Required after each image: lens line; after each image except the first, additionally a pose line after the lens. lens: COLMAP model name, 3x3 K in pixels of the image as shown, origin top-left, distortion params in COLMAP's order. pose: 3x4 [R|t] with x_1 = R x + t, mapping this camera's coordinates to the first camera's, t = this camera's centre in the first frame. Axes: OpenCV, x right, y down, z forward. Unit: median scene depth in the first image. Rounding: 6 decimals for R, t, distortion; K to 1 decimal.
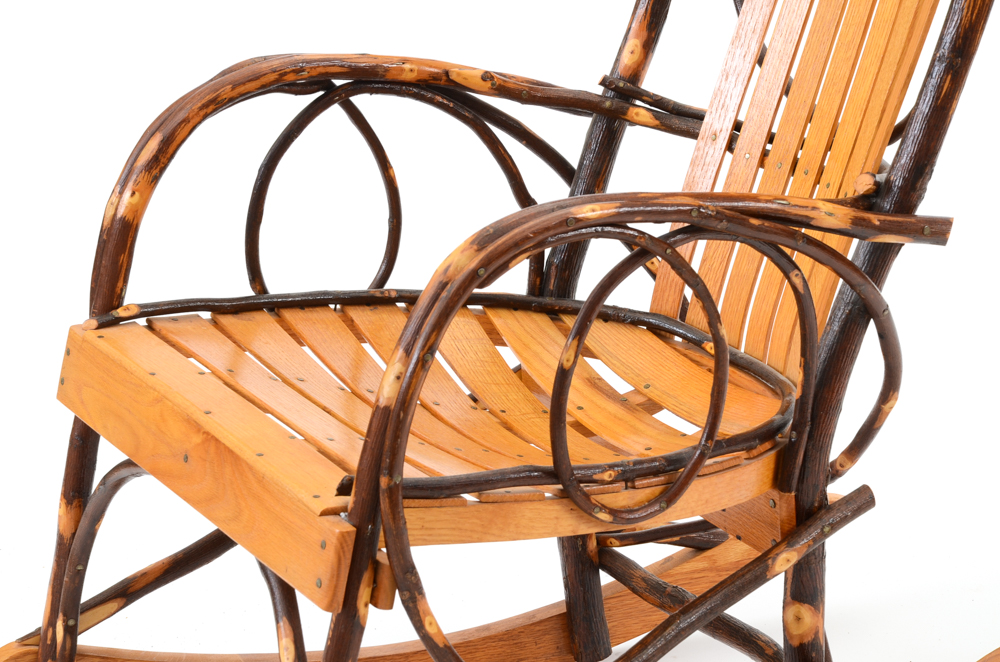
lens RADIAL K [[3050.0, 0, 500.0], [0, 3050.0, 331.0], [0, 0, 1]] dist [0.841739, 0.188868]
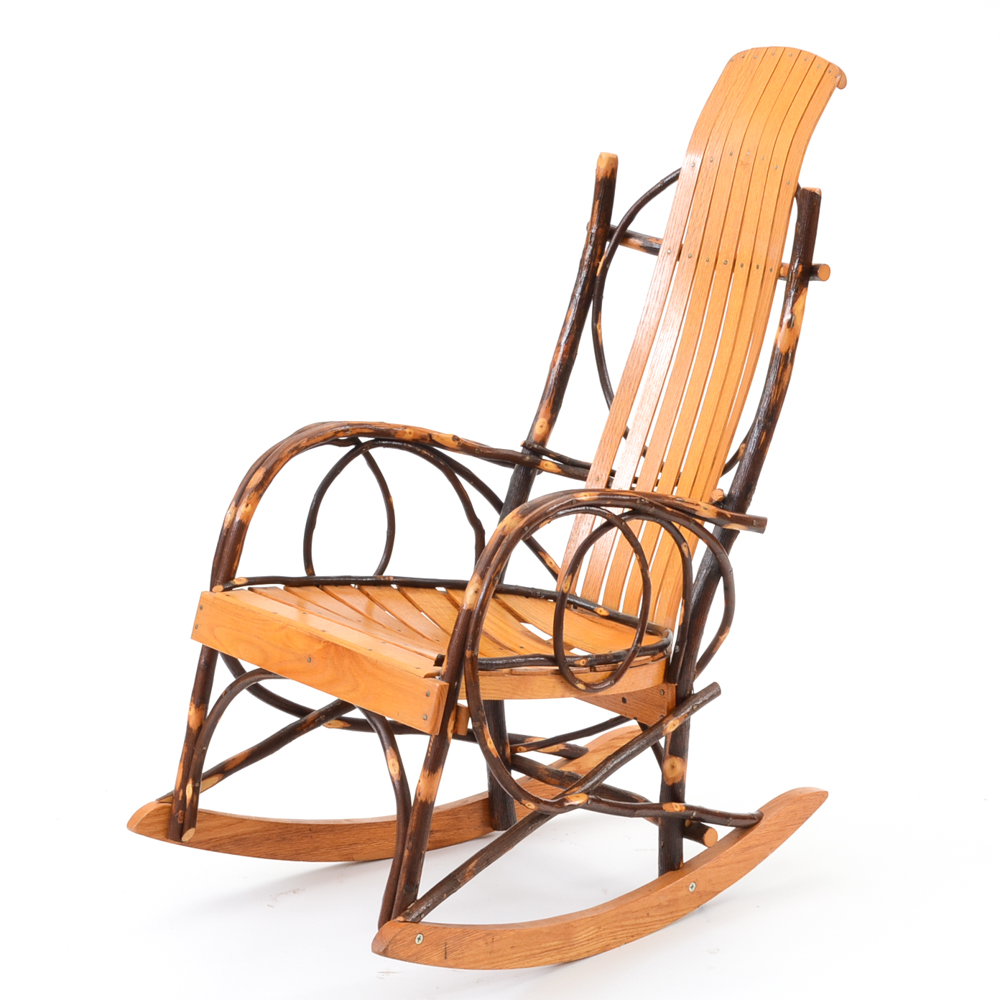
lens RADIAL K [[3070.0, 0, 500.0], [0, 3070.0, 500.0], [0, 0, 1]] dist [0.270952, 0.837181]
pose [[0.984687, 0.012100, 0.173914, -0.280512], [0.008095, 0.993339, -0.114948, 0.141957], [-0.174146, 0.114595, 0.978029, -0.586543]]
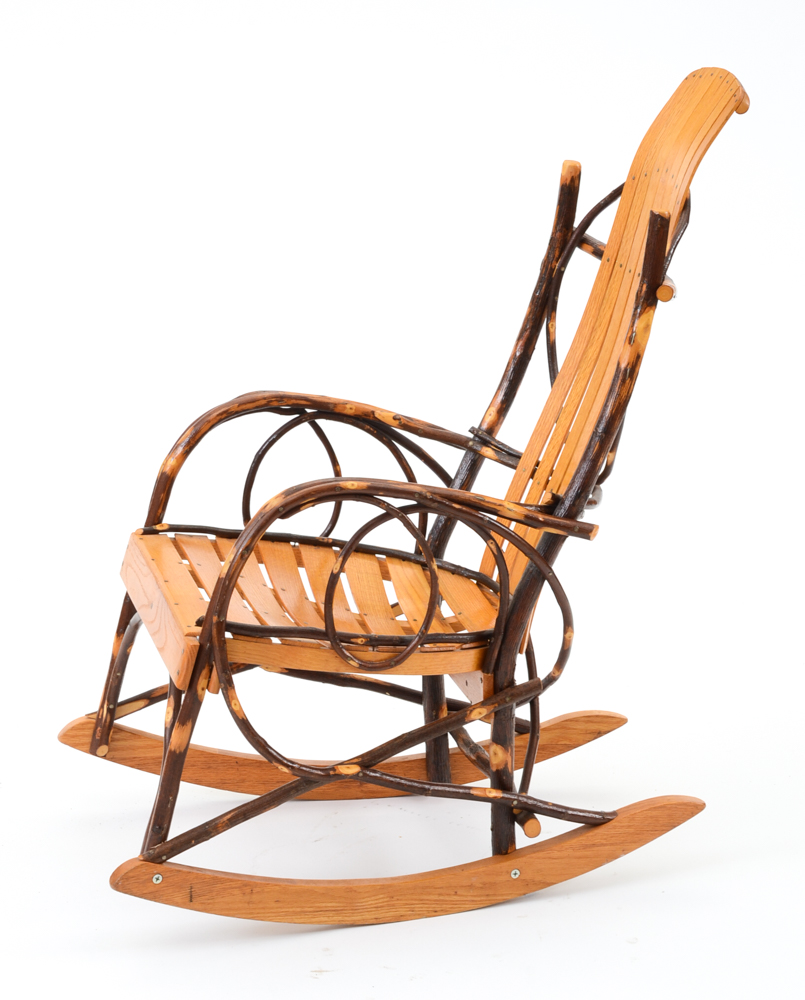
lens RADIAL K [[2813.5, 0, 404.6], [0, 2813.5, 402.8], [0, 0, 1]] dist [0.500785, 1.040584]
pose [[0.964435, 0.113995, -0.238476, 0.403871], [-0.139040, 0.986104, -0.090927, 0.053193], [0.224796, 0.120851, 0.966882, -0.535457]]
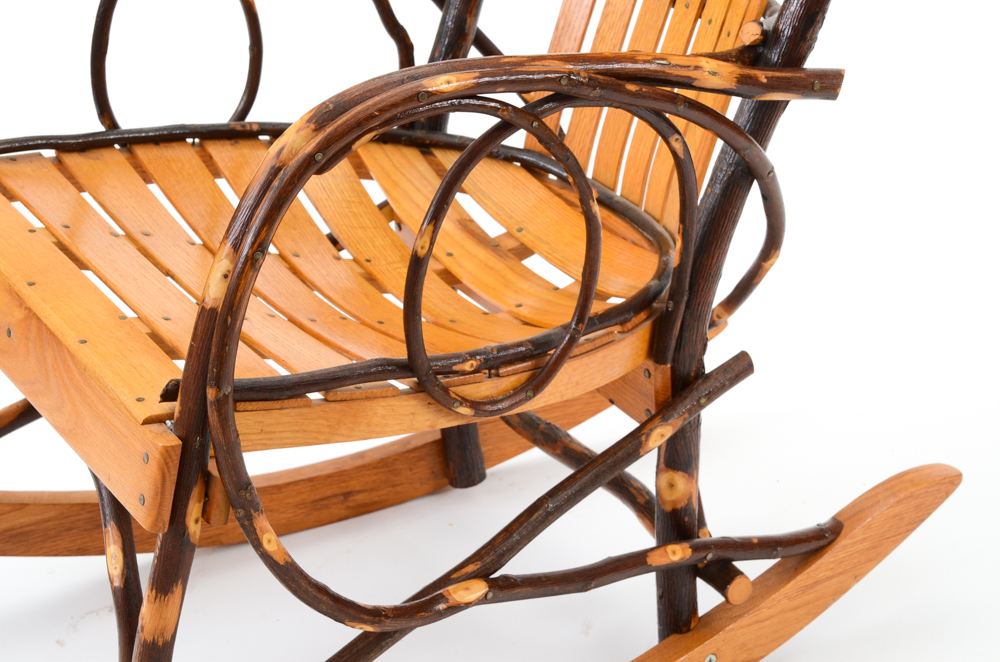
lens RADIAL K [[2351.9, 0, 500.0], [0, 2351.9, 331.0], [0, 0, 1]] dist [0.499046, 0.252191]
pose [[0.999664, -0.002906, 0.025754, 0.024905], [-0.000513, 0.991282, 0.131756, -0.052492], [-0.025912, -0.131725, 0.990948, 0.287219]]
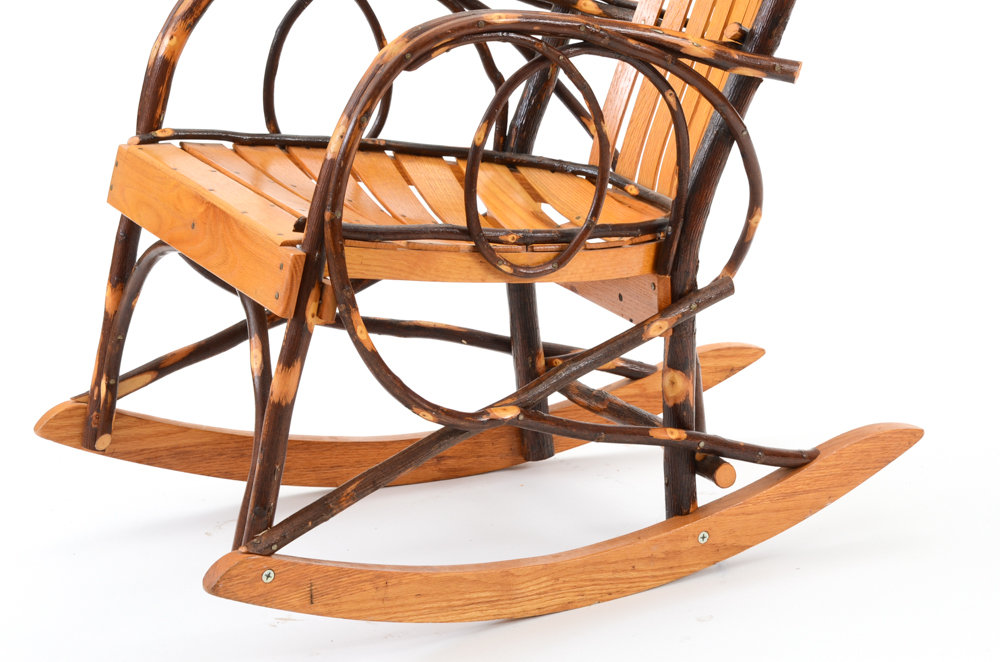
lens RADIAL K [[3050.0, 0, 500.0], [0, 3050.0, 331.0], [0, 0, 1]] dist [0.841739, 0.188868]
pose [[0.996803, 0.043018, -0.067325, 0.111836], [-0.047367, 0.996799, -0.064401, 0.159426], [0.064339, 0.067384, 0.995650, -0.258940]]
